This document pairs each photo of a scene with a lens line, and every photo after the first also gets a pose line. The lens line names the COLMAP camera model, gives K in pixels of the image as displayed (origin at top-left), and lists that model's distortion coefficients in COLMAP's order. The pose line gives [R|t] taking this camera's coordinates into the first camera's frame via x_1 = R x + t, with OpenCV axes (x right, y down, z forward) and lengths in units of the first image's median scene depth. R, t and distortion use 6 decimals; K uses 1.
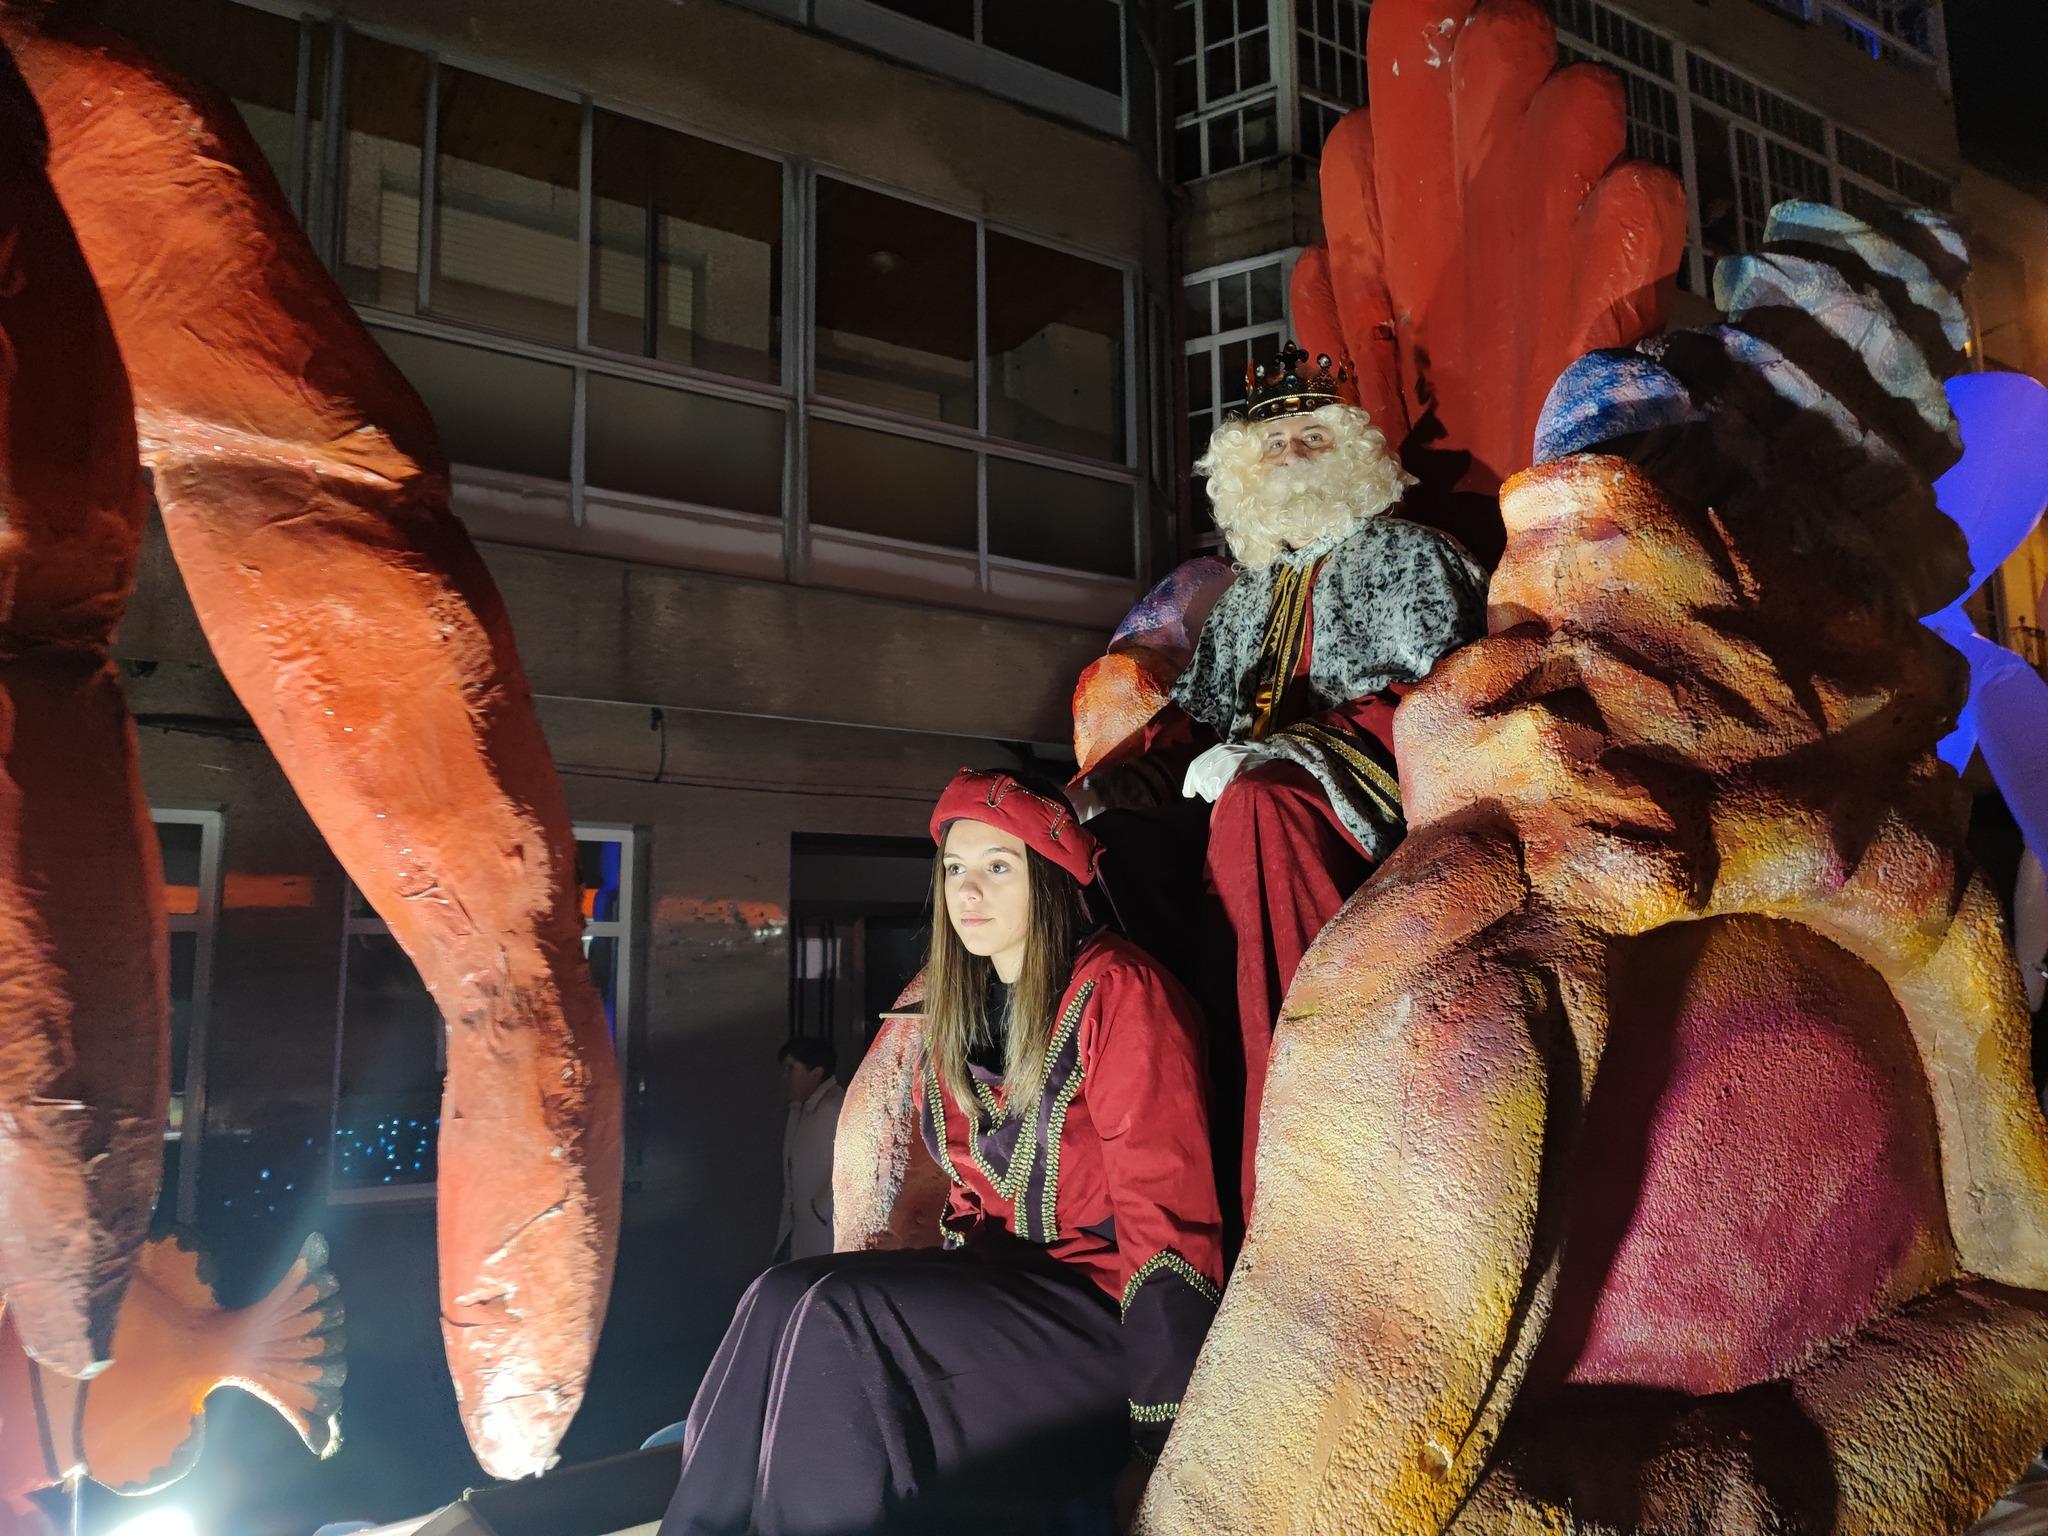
lens RADIAL K [[1474.3, 0, 1036.6], [0, 1474.3, 760.2], [0, 0, 1]] dist [0.058460, -0.058924]
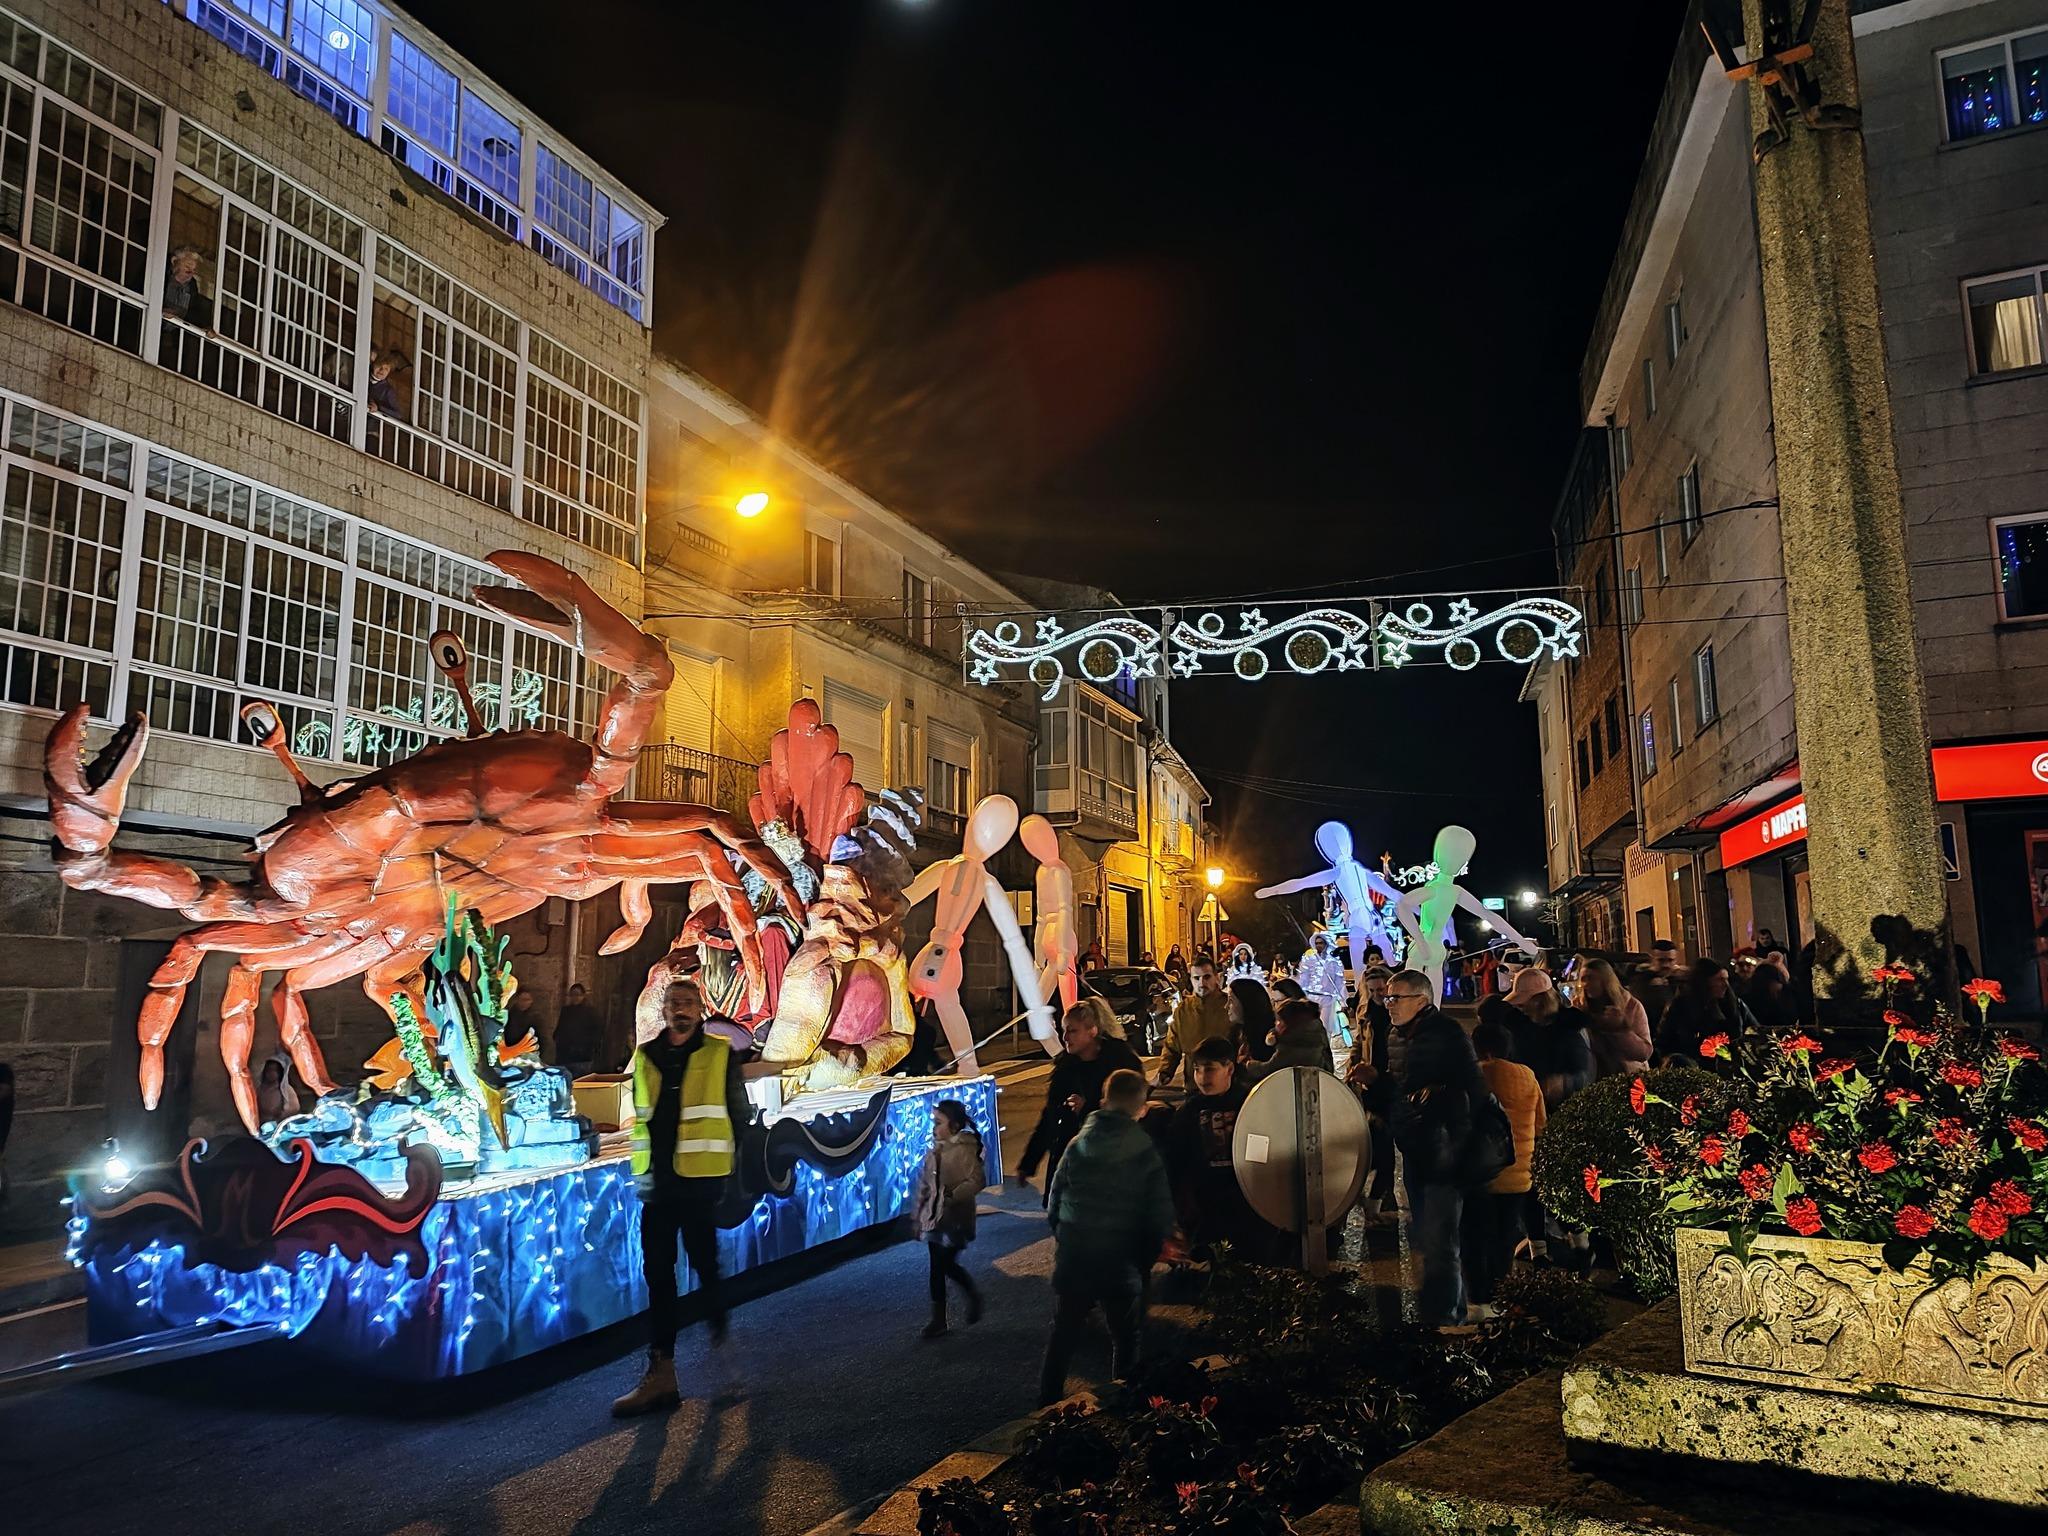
lens RADIAL K [[1461.9, 0, 1038.4], [0, 1461.9, 770.1], [0, 0, 1]] dist [0.076626, -0.092362]
pose [[0.829390, 0.104020, 0.548901, -1.899028], [-0.099947, 0.994289, -0.037404, -0.422014], [-0.549657, -0.023839, 0.835050, -3.611450]]
